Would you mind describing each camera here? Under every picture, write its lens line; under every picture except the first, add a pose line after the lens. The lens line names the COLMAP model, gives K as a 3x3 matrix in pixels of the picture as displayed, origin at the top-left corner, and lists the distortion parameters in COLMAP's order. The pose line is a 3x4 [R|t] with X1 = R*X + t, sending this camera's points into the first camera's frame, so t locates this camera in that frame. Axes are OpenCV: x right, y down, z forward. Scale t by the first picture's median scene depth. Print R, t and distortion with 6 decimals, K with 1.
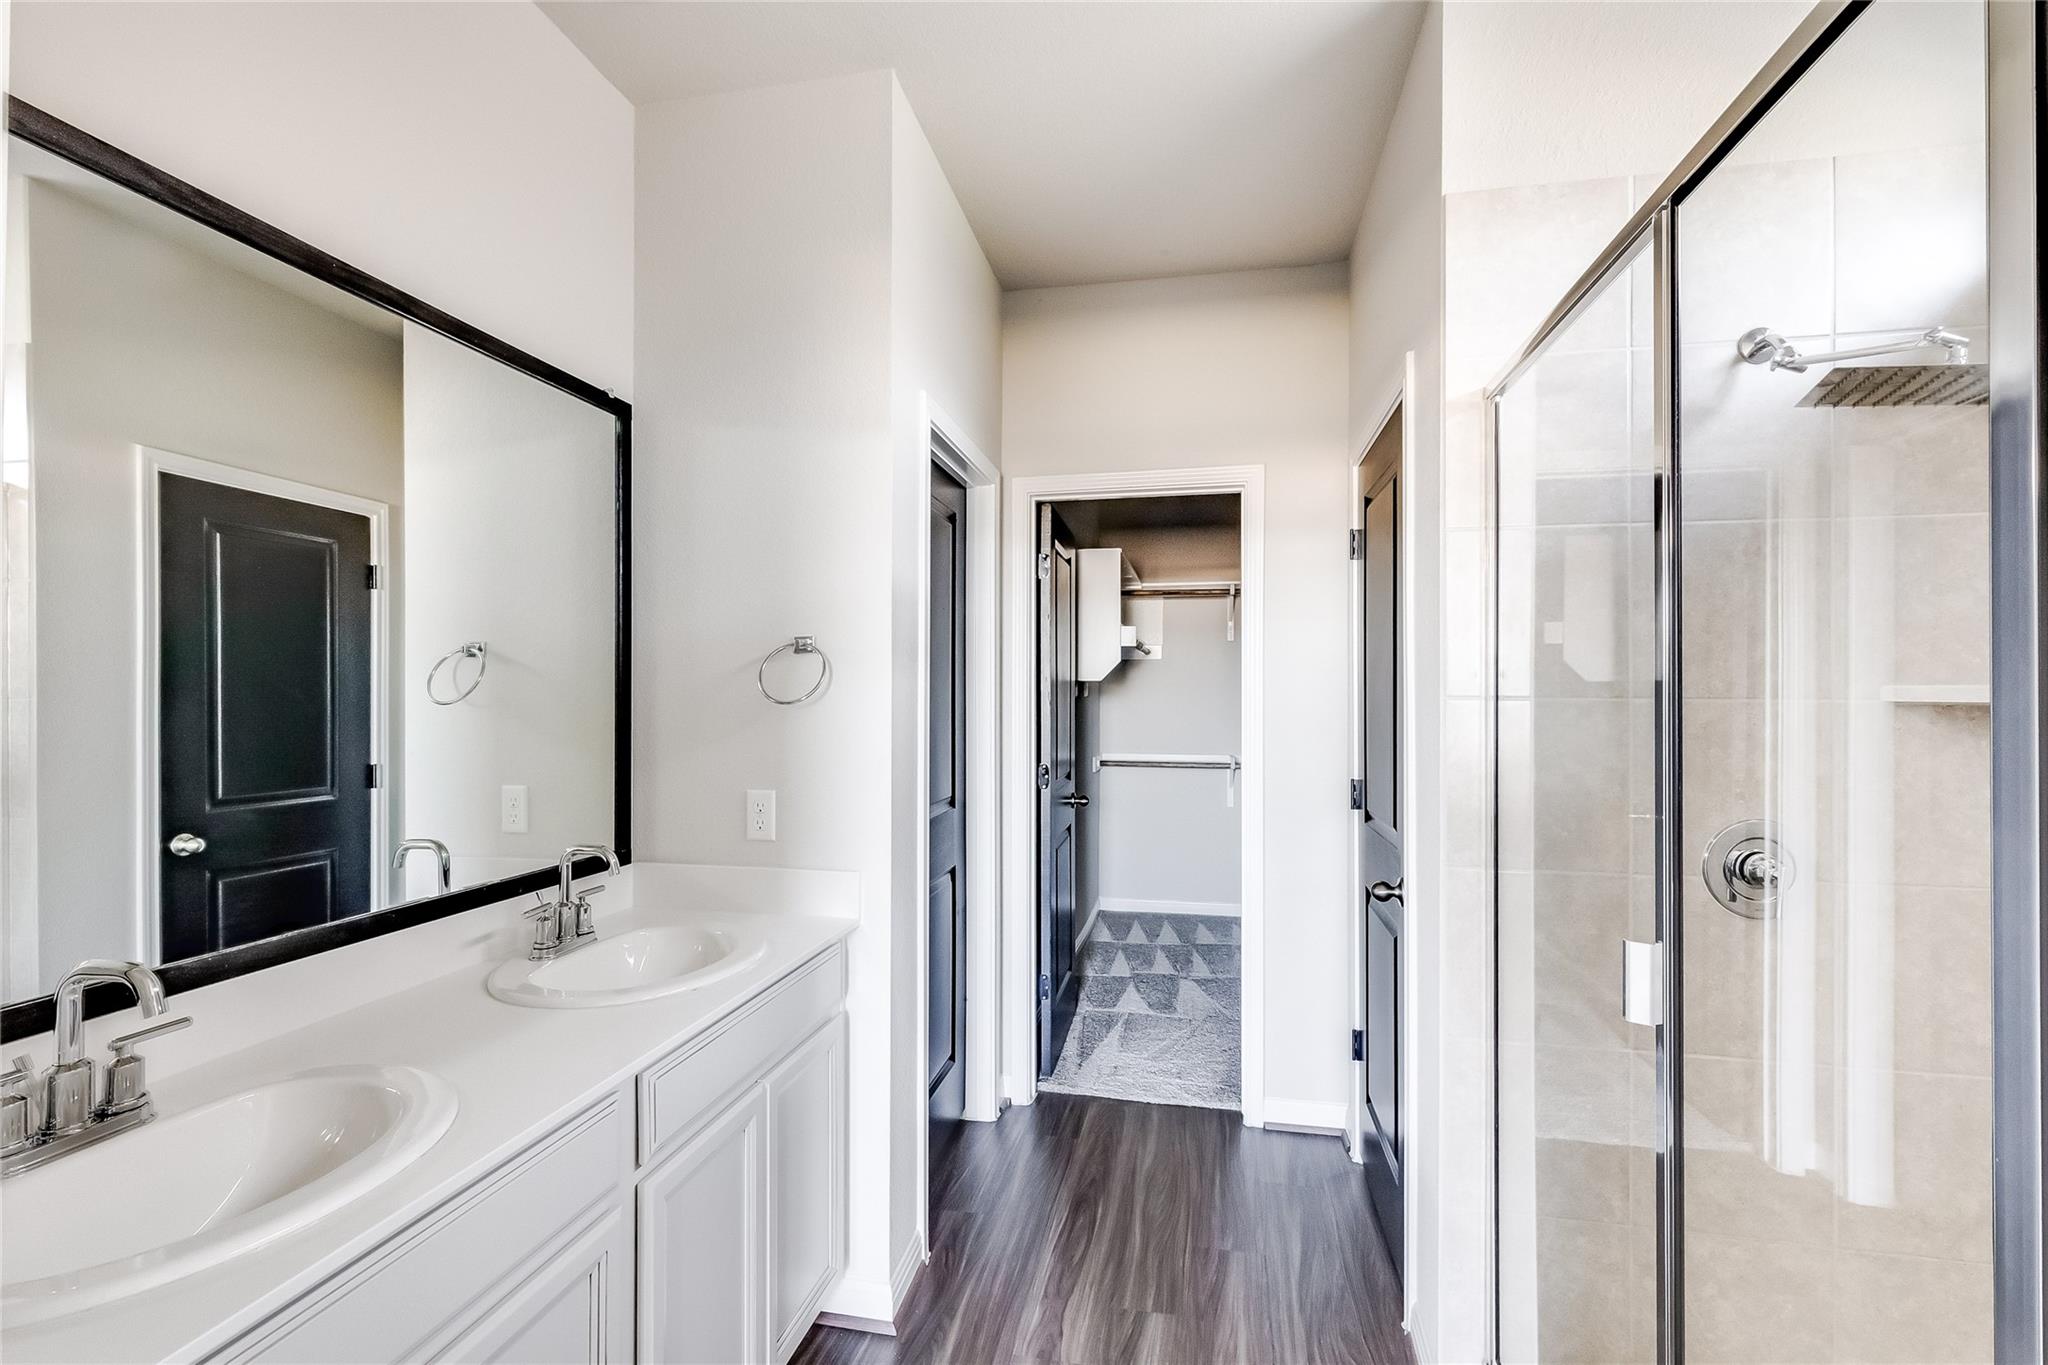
lens RADIAL K [[939.7, 0, 1024.7], [0, 939.7, 689.0], [0, 0, 1]] dist [0.003942, 0.000191]
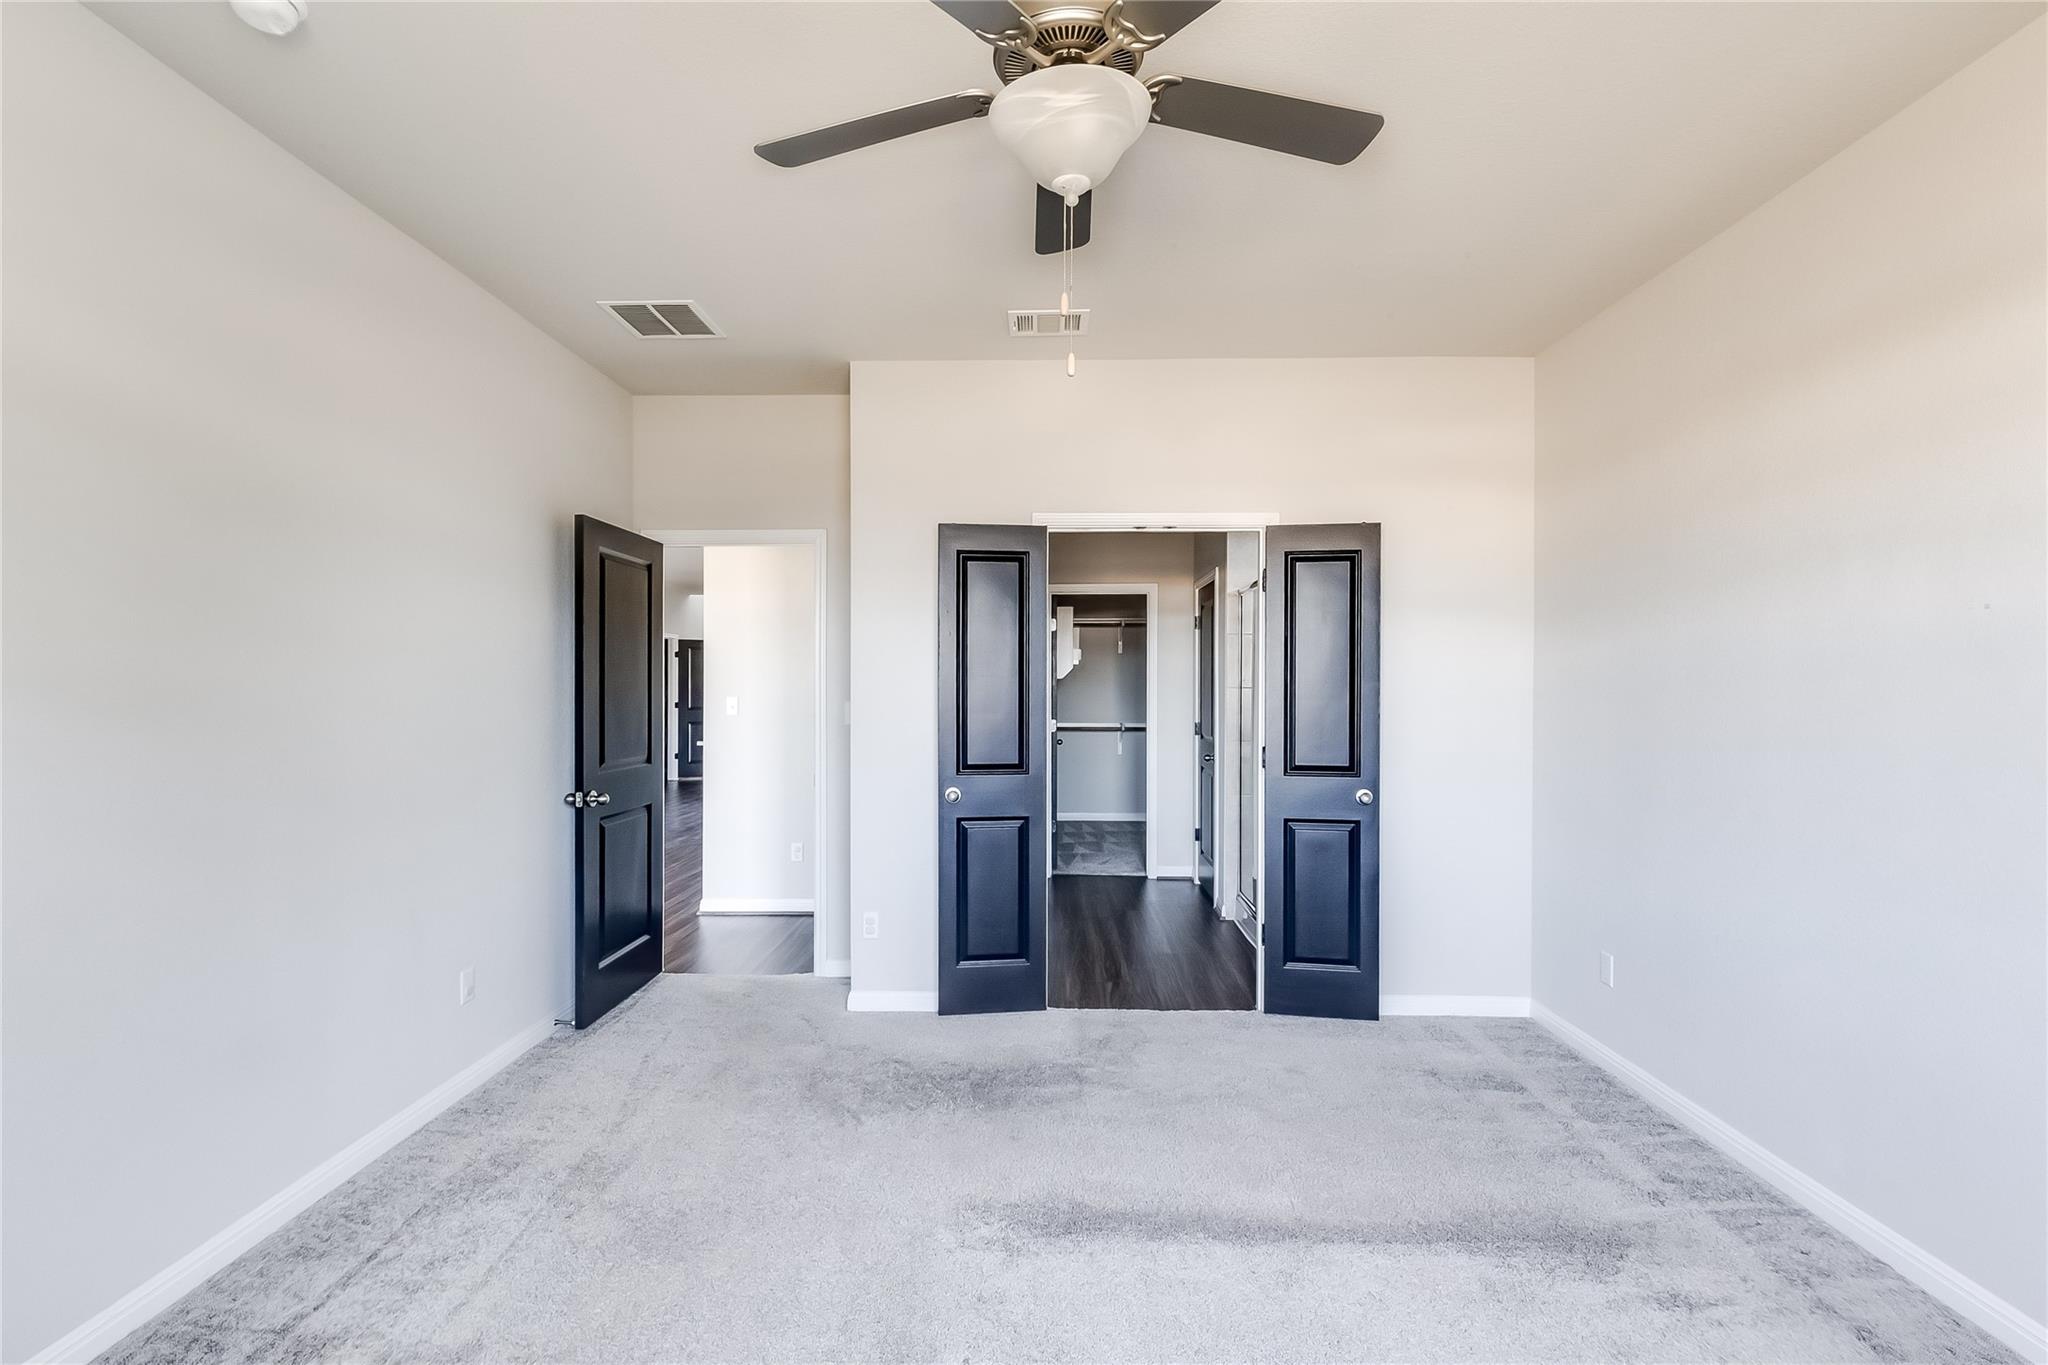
lens RADIAL K [[1090.6, 0, 1024.0], [0, 1090.6, 682.5], [0, 0, 1]] dist [0.001118, 0.000063]
pose [[0.980761, 0.000544, 0.195211, -0.609892], [-0.000790, 0.999999, 0.001183, -0.006053], [-0.195210, -0.001314, 0.980761, -1.605307]]
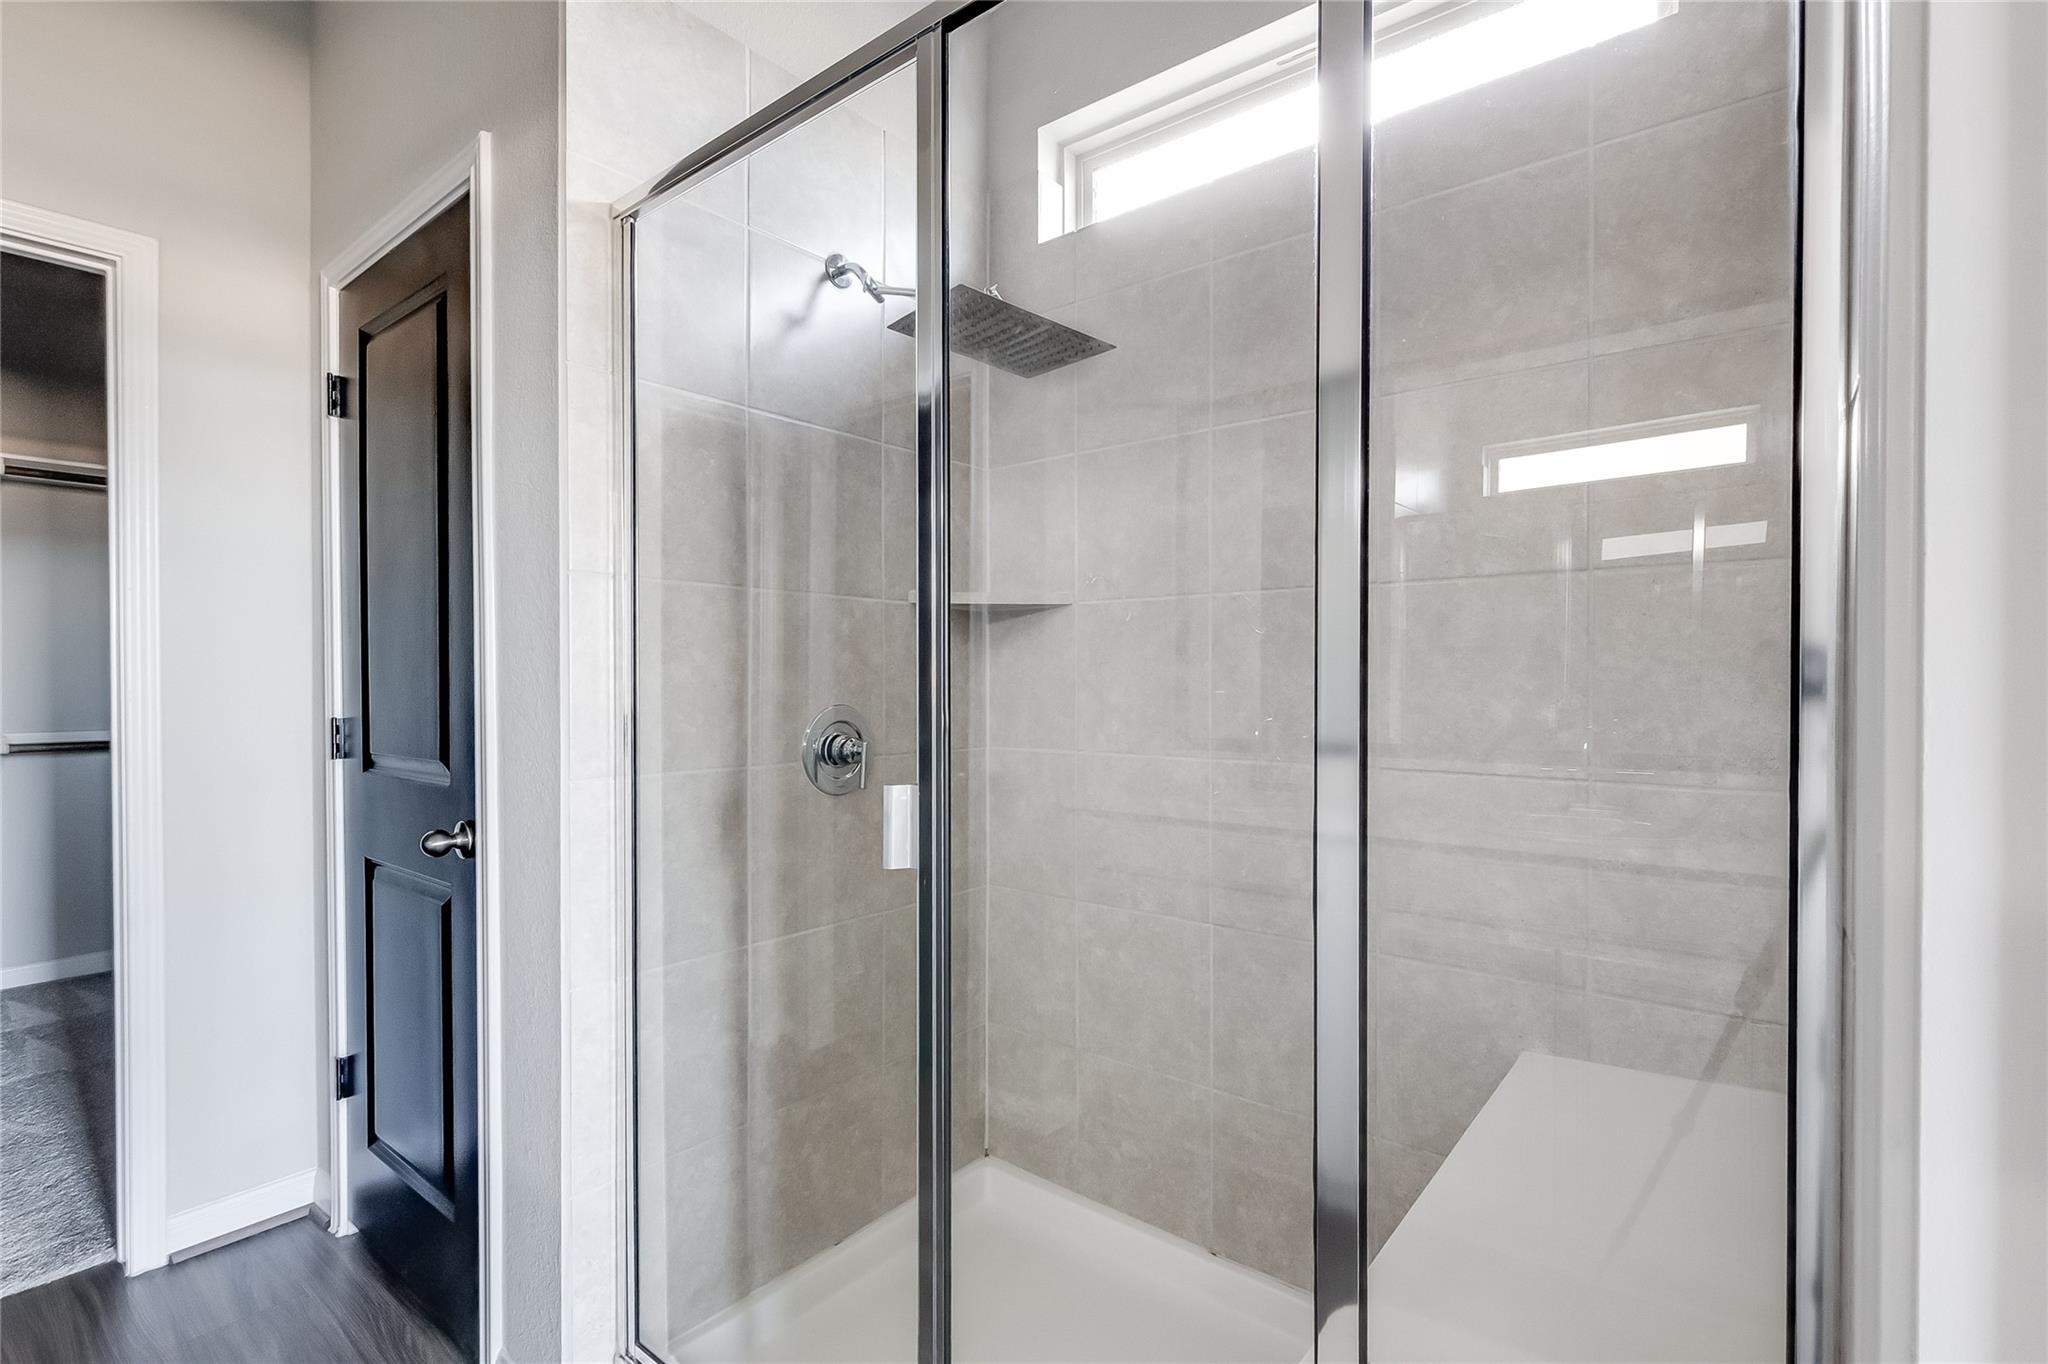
lens RADIAL K [[939.7, 0, 1024.7], [0, 939.7, 688.5], [0, 0, 1]] dist [0.003942, 0.000191]
pose [[0.447771, -0.011301, 0.894077, -0.066344], [0.003424, 0.999934, 0.010924, 0.067545], [-0.894142, -0.001830, 0.447781, 0.192858]]
